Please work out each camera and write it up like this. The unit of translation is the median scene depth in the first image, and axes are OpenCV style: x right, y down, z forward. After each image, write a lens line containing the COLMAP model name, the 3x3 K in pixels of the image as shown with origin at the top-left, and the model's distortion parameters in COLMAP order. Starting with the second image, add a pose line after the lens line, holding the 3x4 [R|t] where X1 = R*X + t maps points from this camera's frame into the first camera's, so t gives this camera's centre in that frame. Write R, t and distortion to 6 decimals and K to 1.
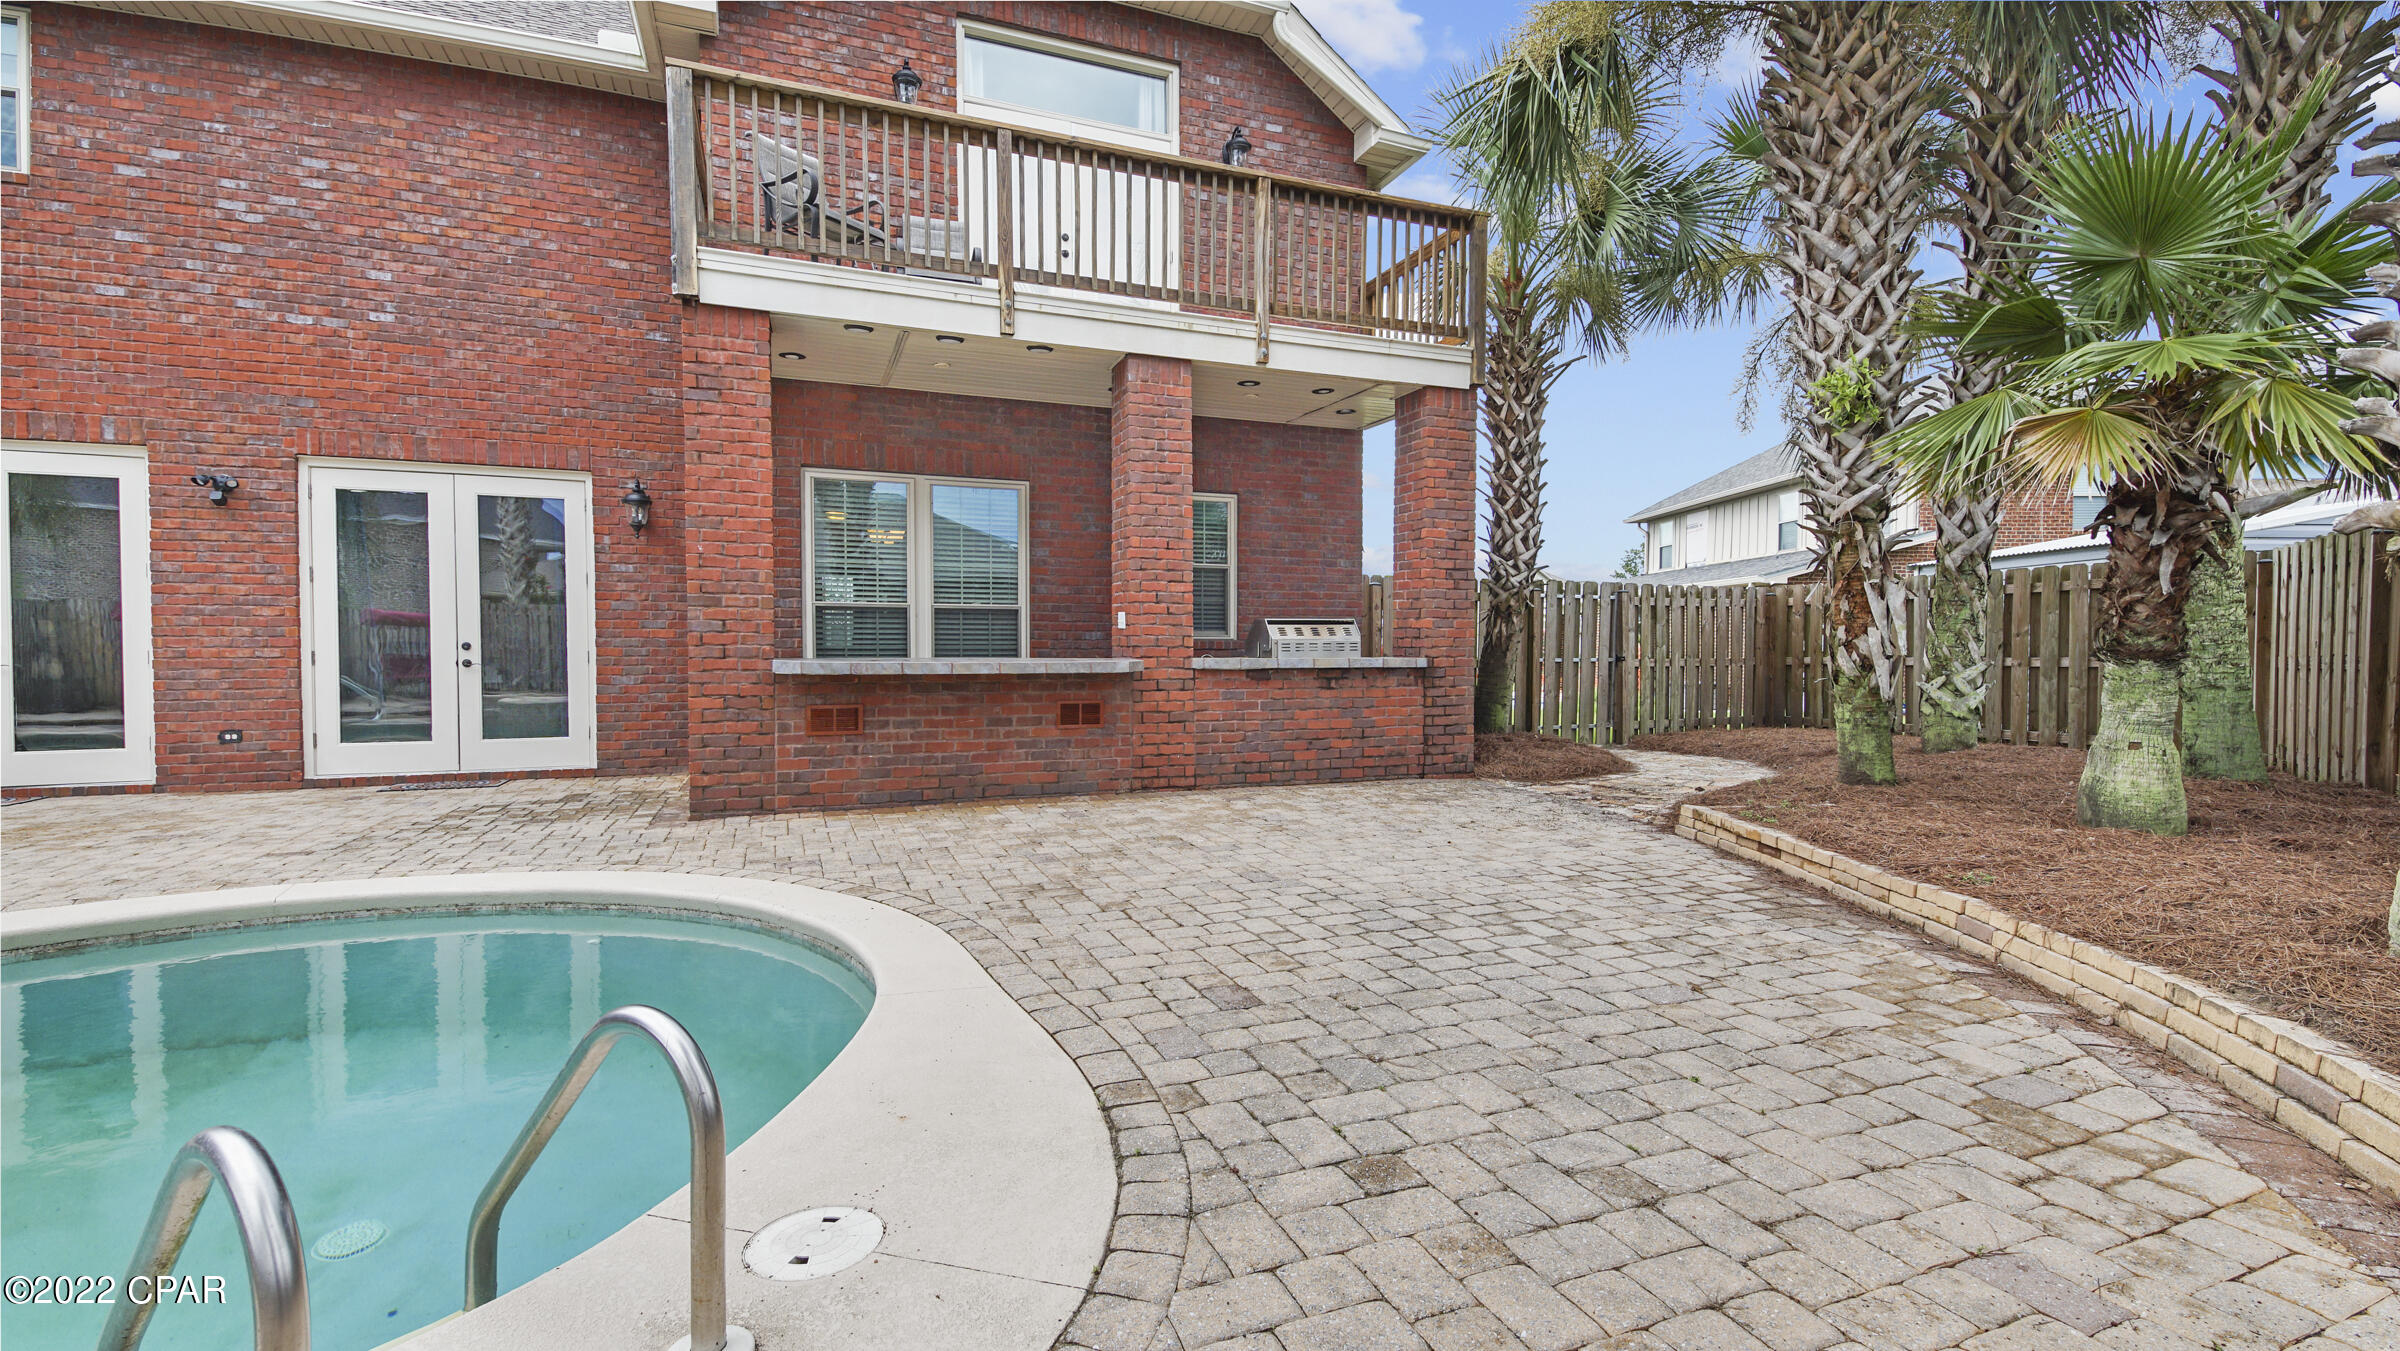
lens RADIAL K [[1030.0, 0, 1239.5], [0, 1030.0, 673.7], [0, 0, 1]] dist [0.019777, -0.015305]
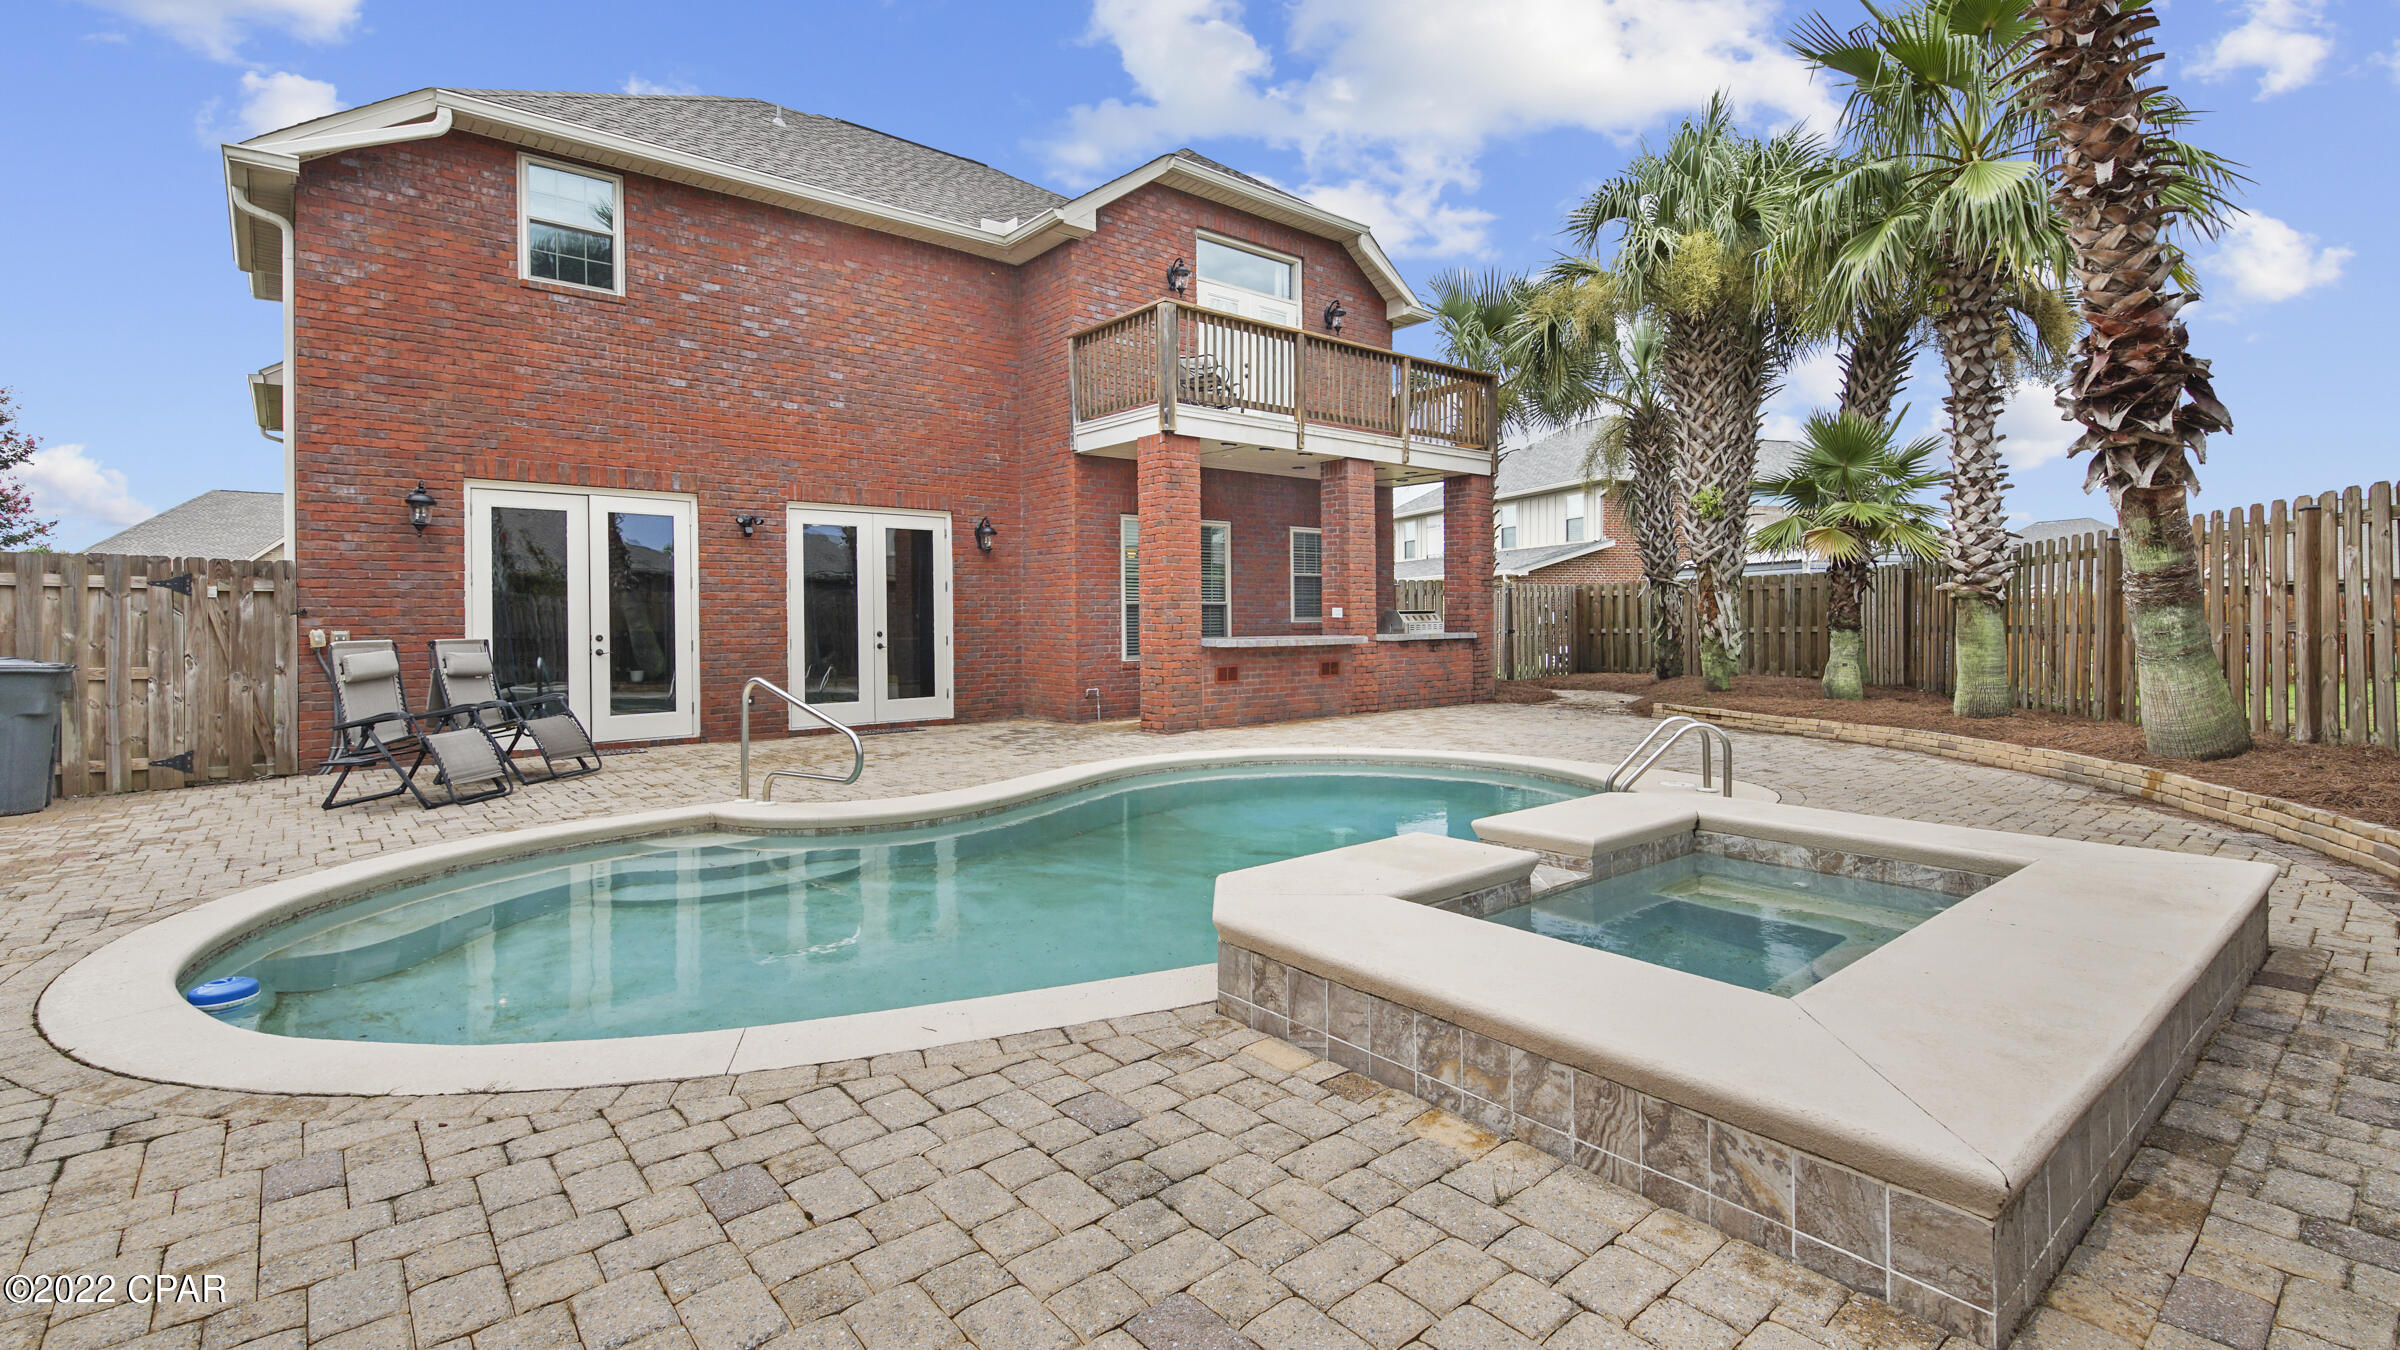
lens RADIAL K [[1076.2, 0, 1200.2], [0, 1076.2, 625.8], [0, 0, 1]] dist [0.014710, -0.012479]
pose [[0.948765, -0.012447, 0.315738, -0.863683], [0.019390, 0.999634, -0.018858, -0.001814], [-0.315388, 0.024014, 0.948659, -0.584562]]
